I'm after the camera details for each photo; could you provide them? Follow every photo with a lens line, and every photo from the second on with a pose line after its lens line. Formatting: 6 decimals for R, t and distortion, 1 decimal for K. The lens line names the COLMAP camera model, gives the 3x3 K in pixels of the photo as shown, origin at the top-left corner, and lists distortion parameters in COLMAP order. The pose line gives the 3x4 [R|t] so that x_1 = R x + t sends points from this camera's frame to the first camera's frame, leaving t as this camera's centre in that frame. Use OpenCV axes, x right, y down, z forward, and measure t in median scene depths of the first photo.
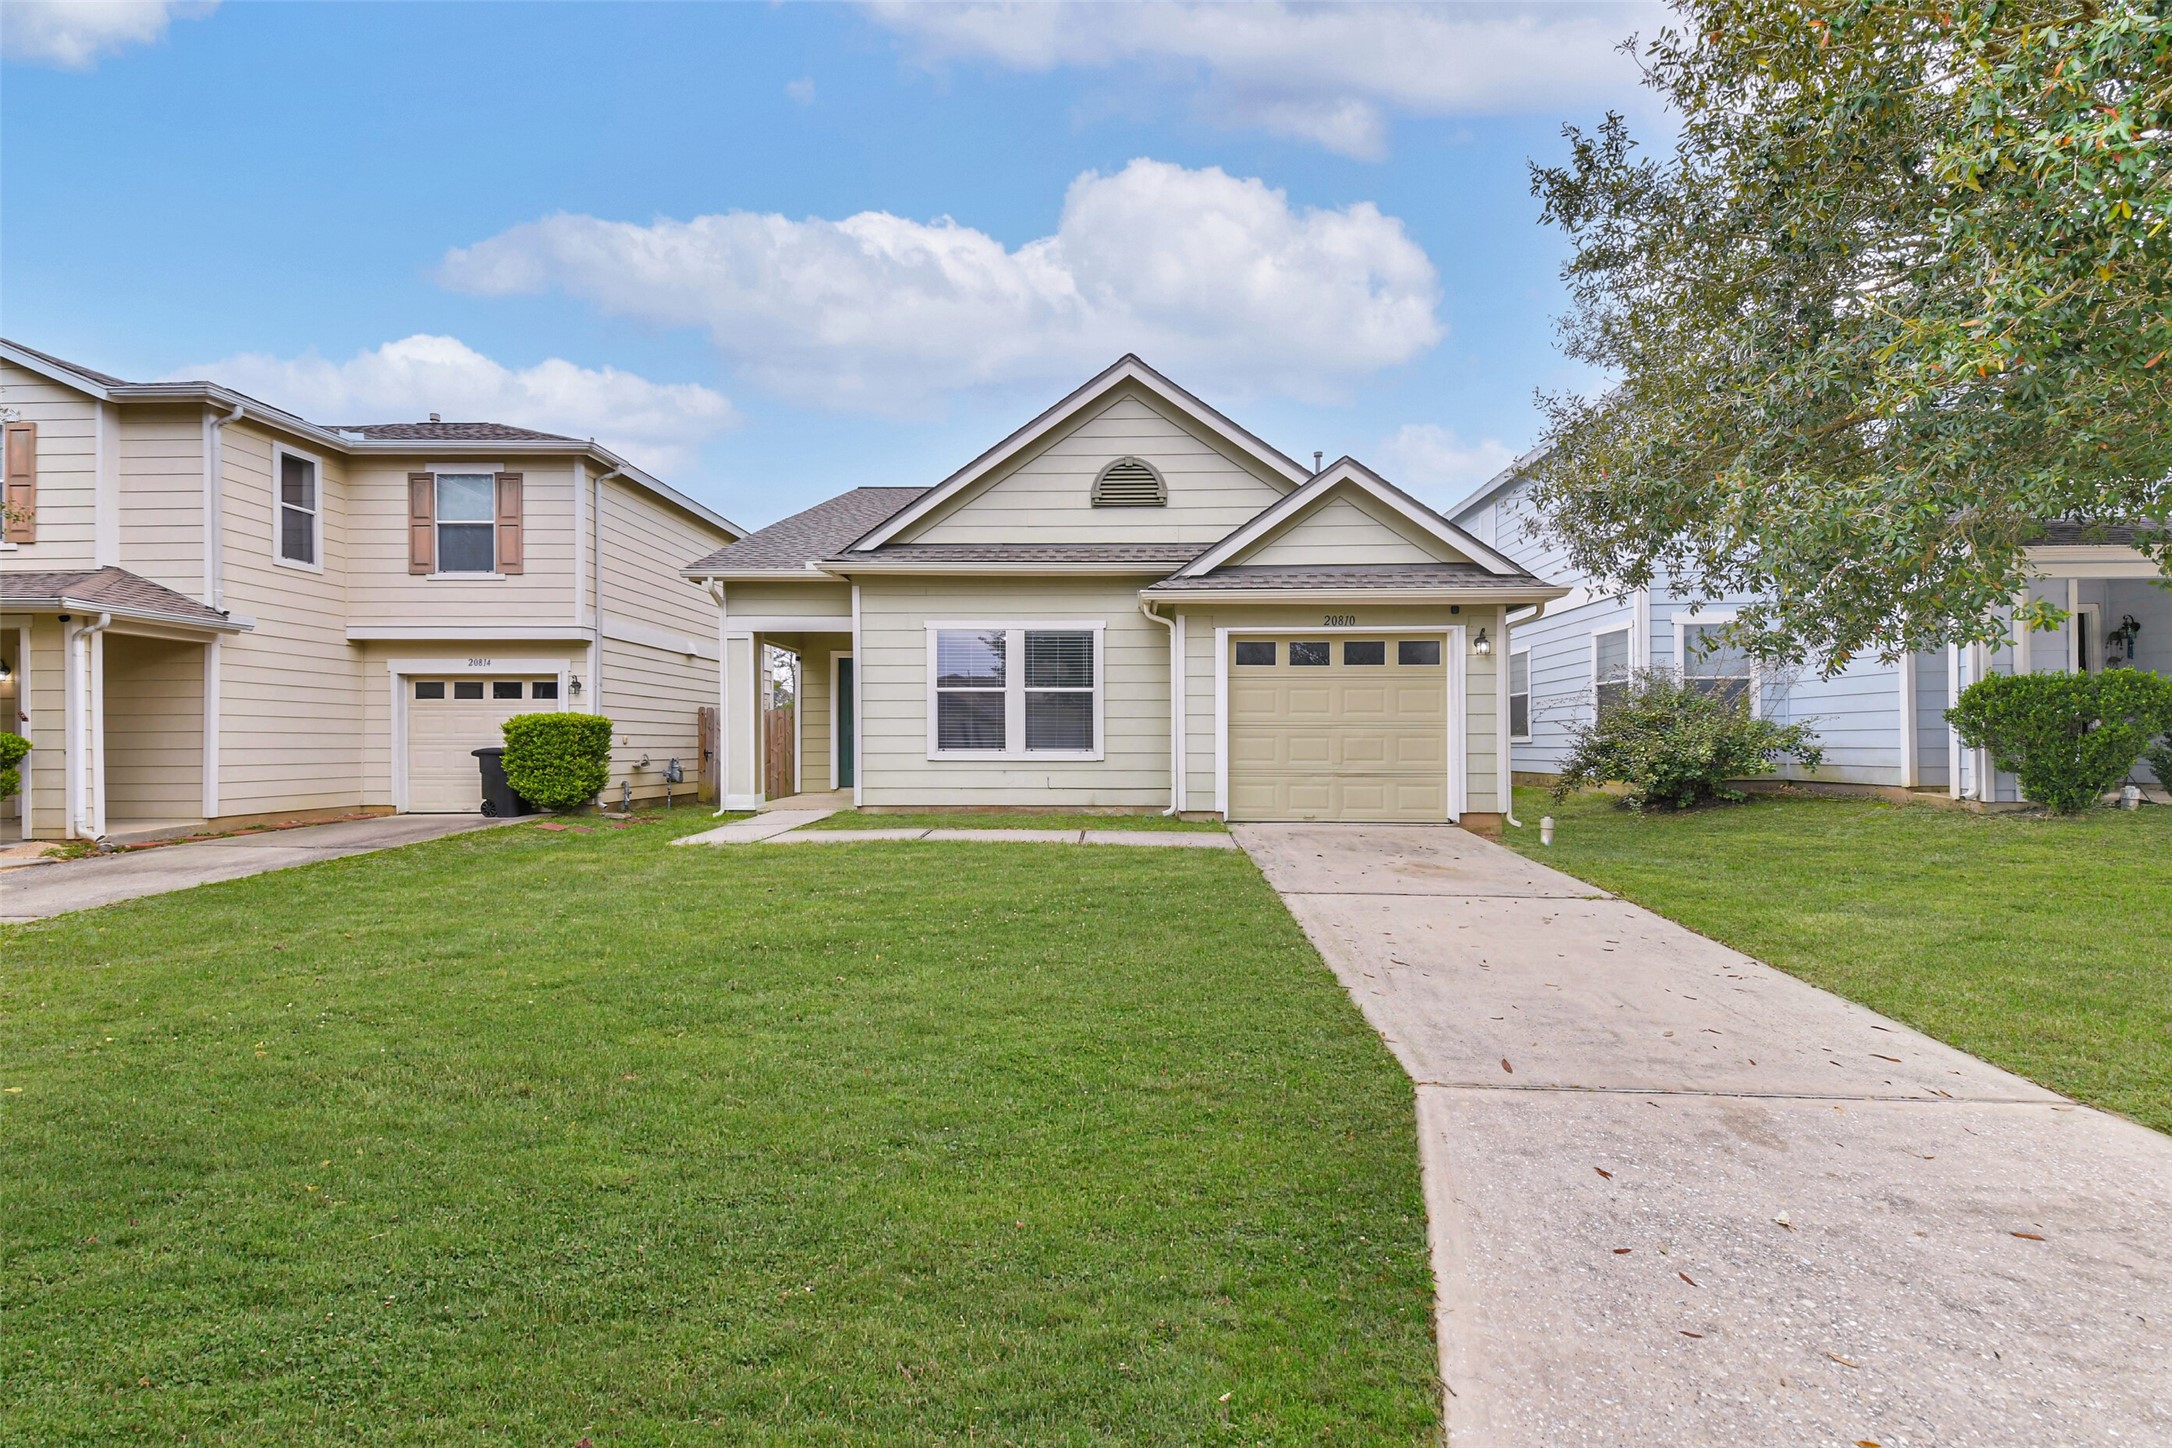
lens RADIAL K [[953.3, 0, 1099.1], [0, 953.3, 736.0], [0, 0, 1]] dist [0.001733, -0.001190]
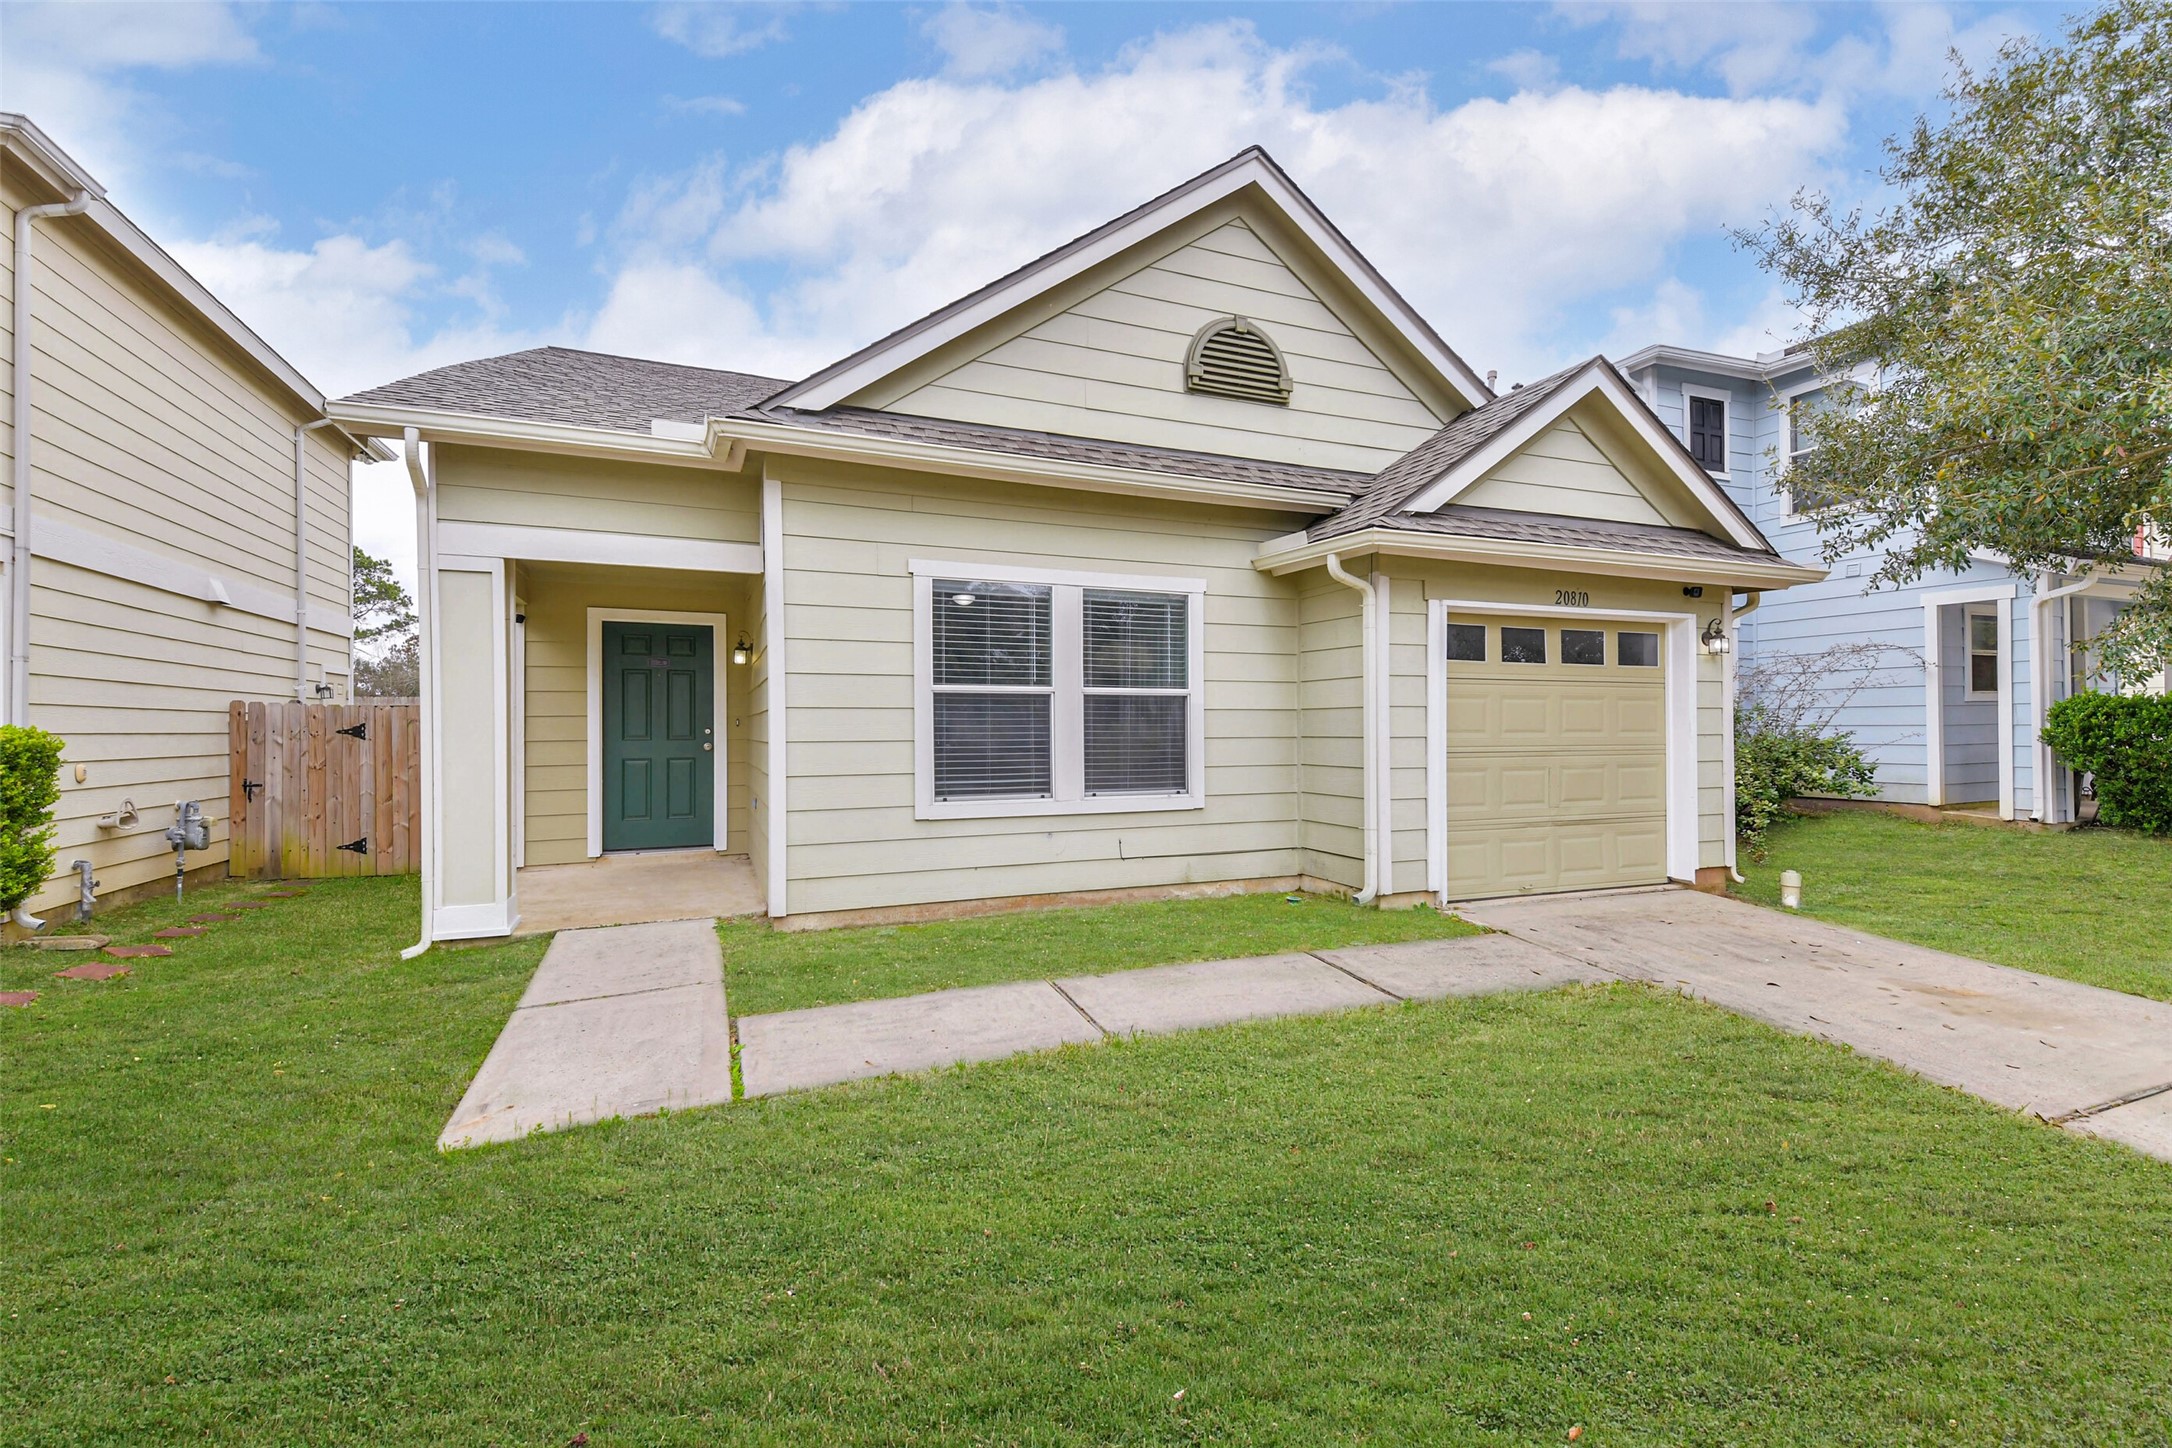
lens RADIAL K [[953.3, 0, 1076.8], [0, 953.3, 721.9], [0, 0, 1]] dist [0.001733, -0.001190]
pose [[0.910390, -0.000314, 0.413752, -0.320948], [-0.000364, 0.999999, 0.001560, -0.030526], [-0.413752, -0.001570, 0.910388, 0.477354]]
